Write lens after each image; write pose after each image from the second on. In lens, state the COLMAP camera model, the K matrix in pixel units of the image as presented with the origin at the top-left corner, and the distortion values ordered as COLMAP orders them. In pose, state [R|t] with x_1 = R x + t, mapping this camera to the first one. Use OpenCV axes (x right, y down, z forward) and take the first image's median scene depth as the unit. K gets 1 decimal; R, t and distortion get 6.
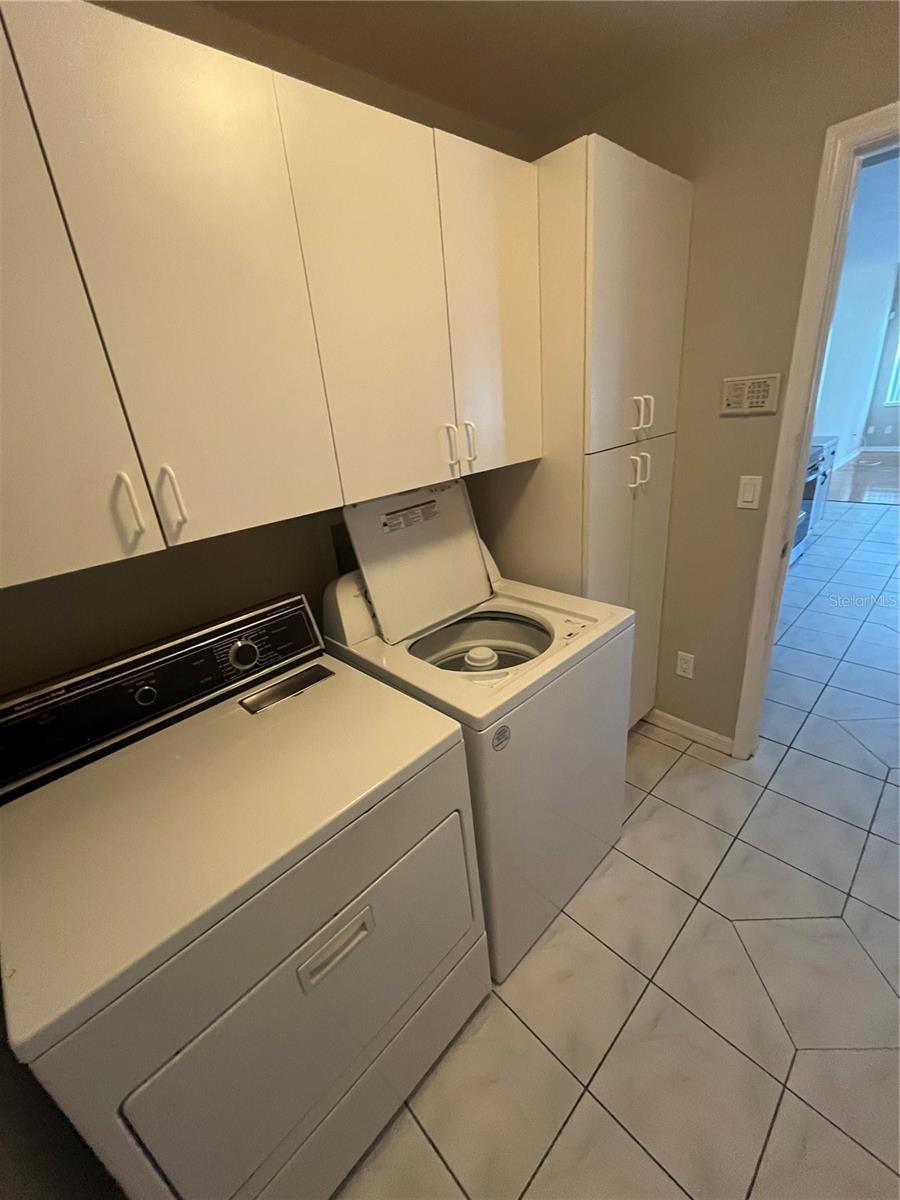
lens RADIAL K [[488.3, 0, 447.6], [0, 488.3, 600.6], [0, 0, 1]] dist [-0.002874, 0.000229]
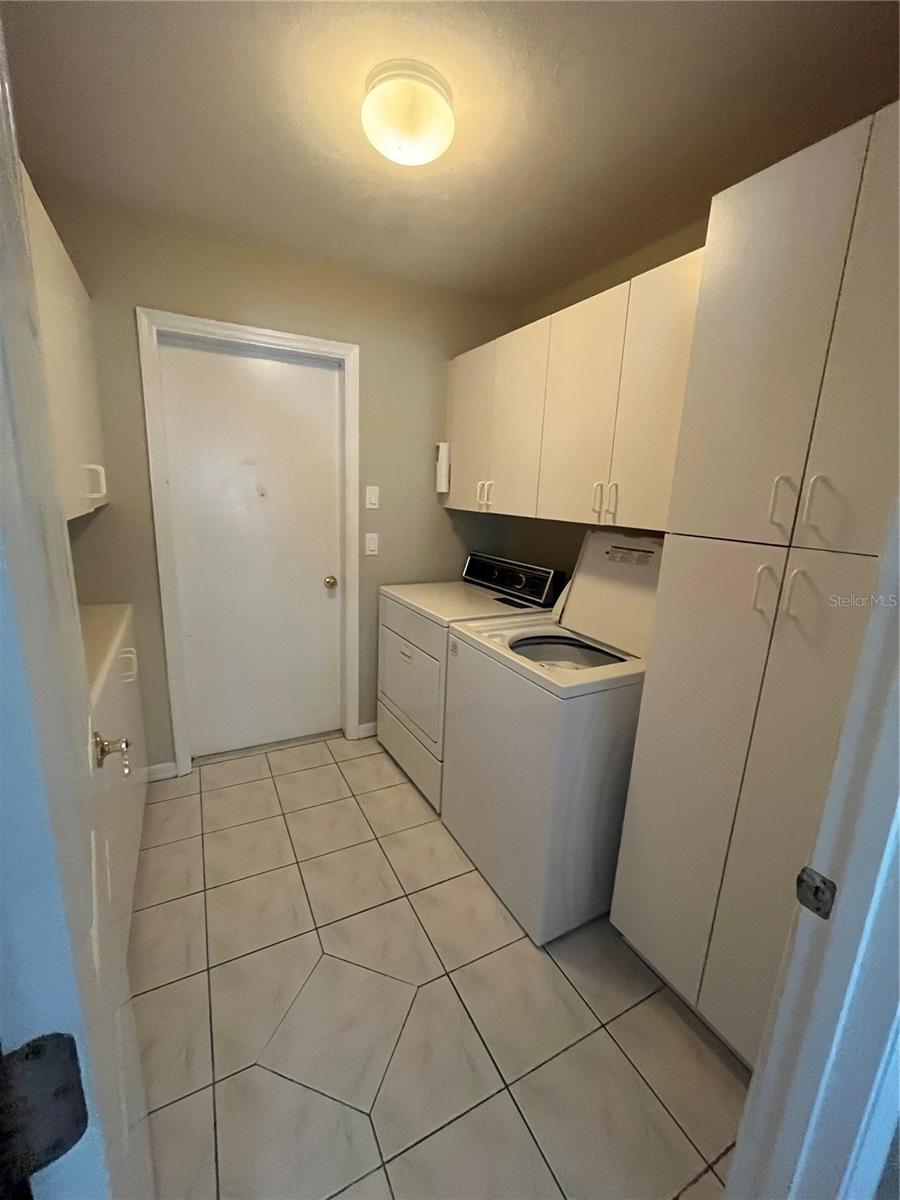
lens RADIAL K [[488.3, 0, 447.6], [0, 488.3, 601.1], [0, 0, 1]] dist [-0.002874, 0.000229]
pose [[-0.261932, 0.303976, -0.915964, 1.236676], [-0.376381, 0.841772, 0.386985, -0.394676], [0.888667, 0.446115, -0.106076, 0.813451]]
